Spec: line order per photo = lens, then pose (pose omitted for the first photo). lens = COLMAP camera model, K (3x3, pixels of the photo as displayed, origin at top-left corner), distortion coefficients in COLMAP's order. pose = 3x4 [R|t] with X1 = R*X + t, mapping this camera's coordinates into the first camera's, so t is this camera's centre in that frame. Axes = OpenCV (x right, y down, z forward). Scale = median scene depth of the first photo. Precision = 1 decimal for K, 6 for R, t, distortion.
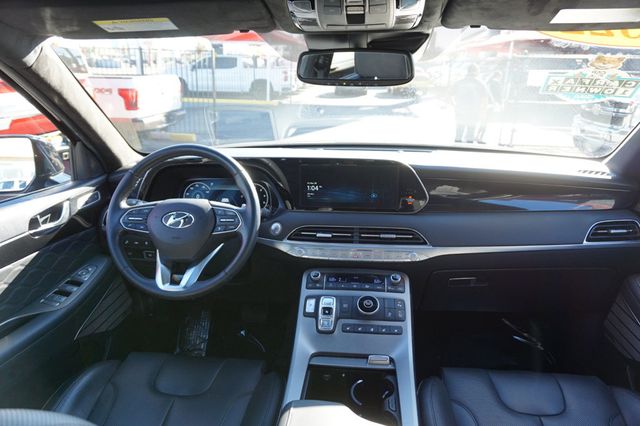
lens RADIAL K [[439.0, 0, 319.4], [0, 439.0, 215.9], [0, 0, 1]] dist [-0.037356, 0.035789]
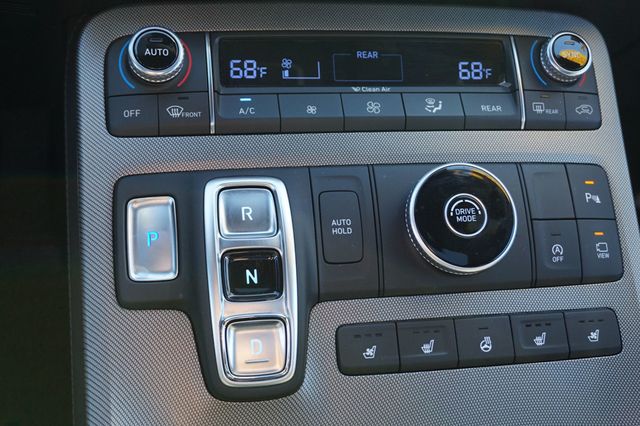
lens RADIAL K [[841.4, 0, 318.4], [0, 841.4, 212.8], [0, 0, 1]] dist [0.006421, 0.000000]
pose [[0.954169, -0.102261, 0.281255, -0.049695], [-0.046363, 0.877950, 0.476502, 0.027331], [-0.295656, -0.467703, 0.832972, 0.683187]]
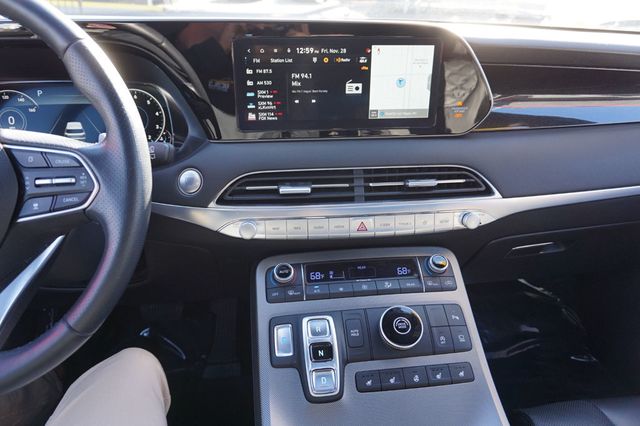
lens RADIAL K [[439.0, 0, 320.0], [0, 439.0, 215.2], [0, 0, 1]] dist [-0.037356, 0.035789]
pose [[0.974419, -0.086602, 0.207383, -0.067118], [0.048506, 0.982065, 0.182196, -0.015514], [-0.219442, -0.167476, 0.961144, 0.541441]]
